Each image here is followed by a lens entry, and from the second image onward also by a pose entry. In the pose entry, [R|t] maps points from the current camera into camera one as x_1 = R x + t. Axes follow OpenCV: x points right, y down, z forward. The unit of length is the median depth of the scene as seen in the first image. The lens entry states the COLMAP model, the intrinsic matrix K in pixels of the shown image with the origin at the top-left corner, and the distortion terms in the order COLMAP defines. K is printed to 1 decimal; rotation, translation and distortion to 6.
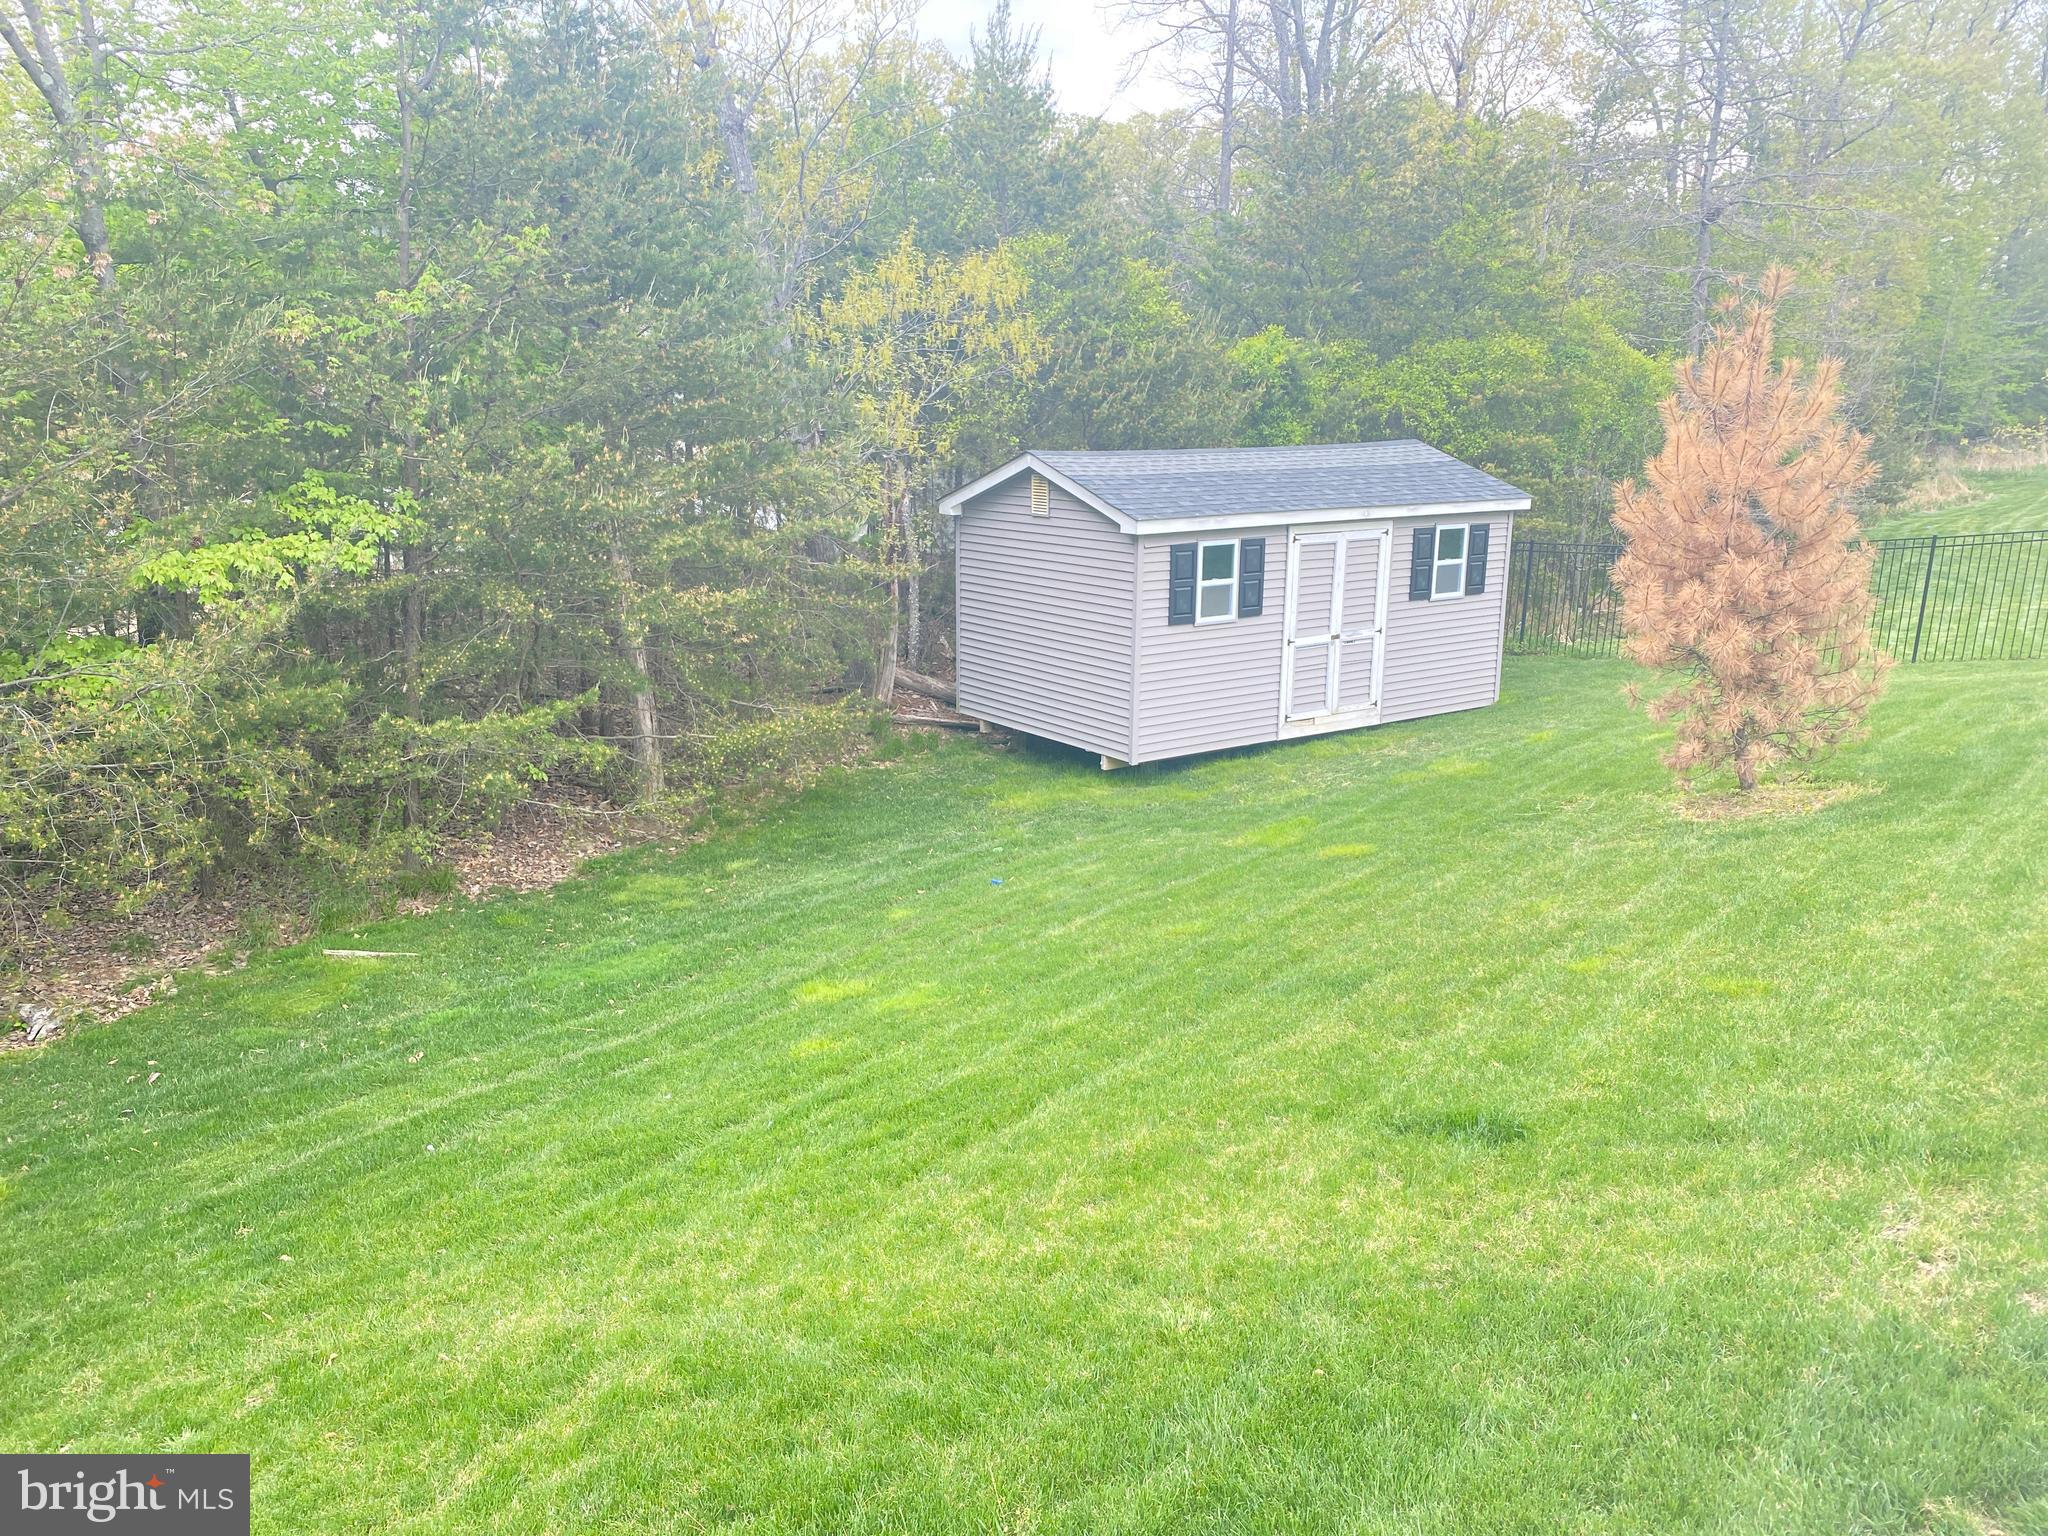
lens RADIAL K [[1511.4, 0, 1028.2], [0, 1511.4, 762.1], [0, 0, 1]] dist [0.073018, -0.001870]
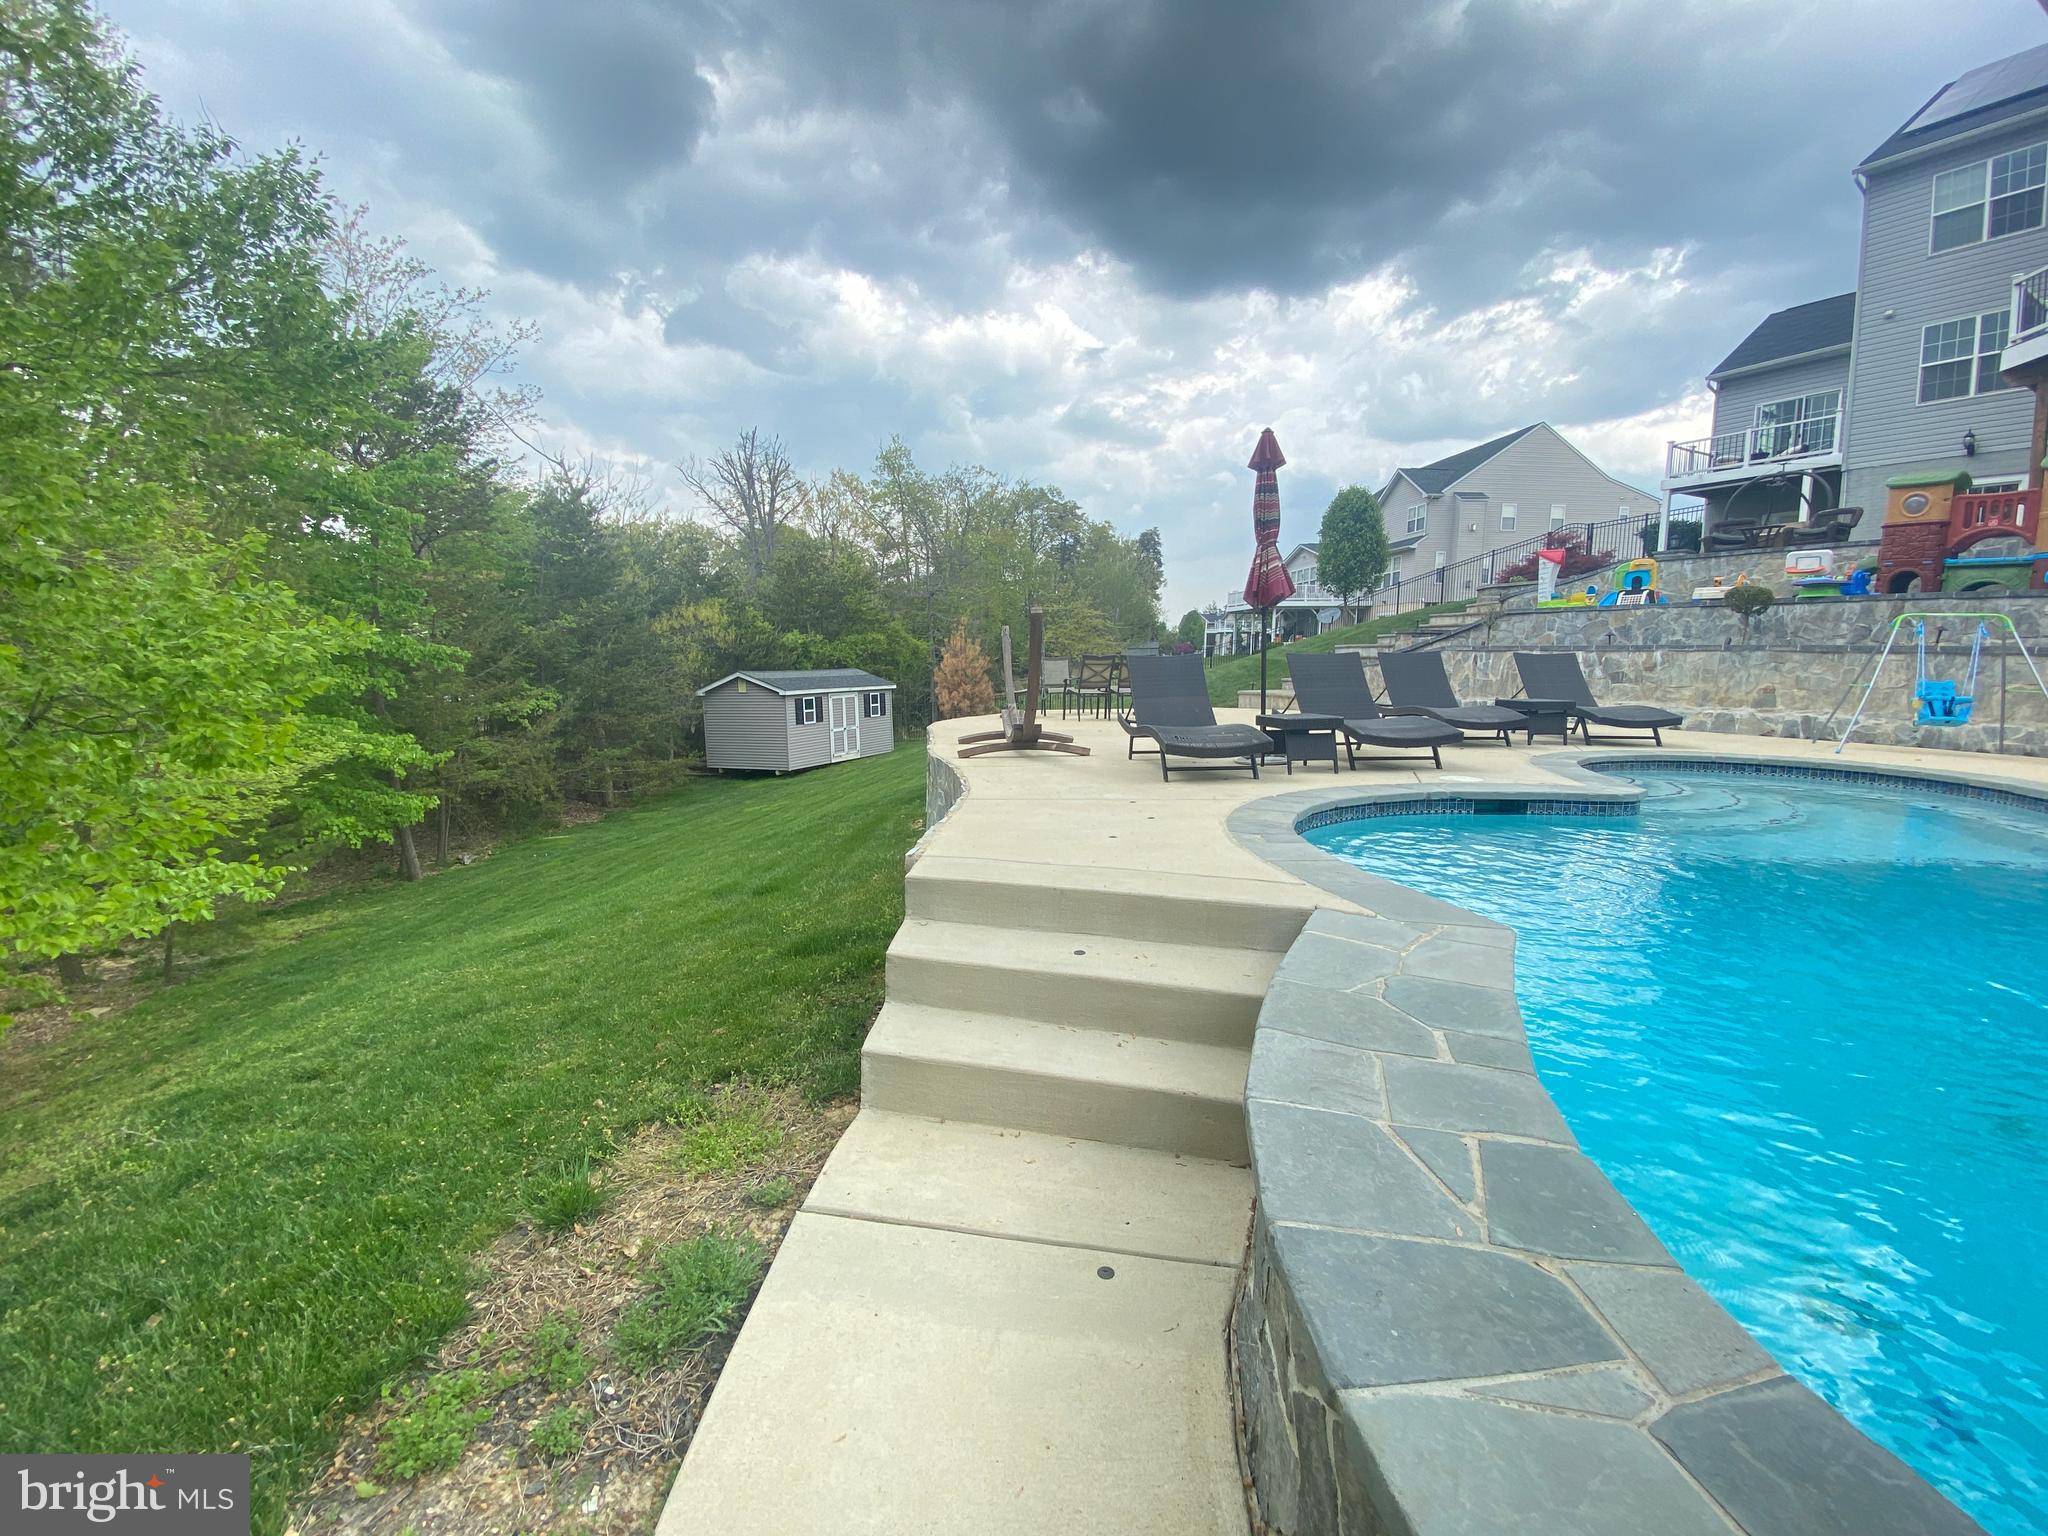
lens RADIAL K [[827.5, 0, 1001.0], [0, 827.5, 762.9], [0, 0, 1]] dist [0.009950, -0.017015]
pose [[0.875741, -0.073629, 0.477134, -0.320974], [0.128209, 0.988284, -0.082811, 0.162913], [-0.465447, 0.133694, 0.874920, -0.591402]]
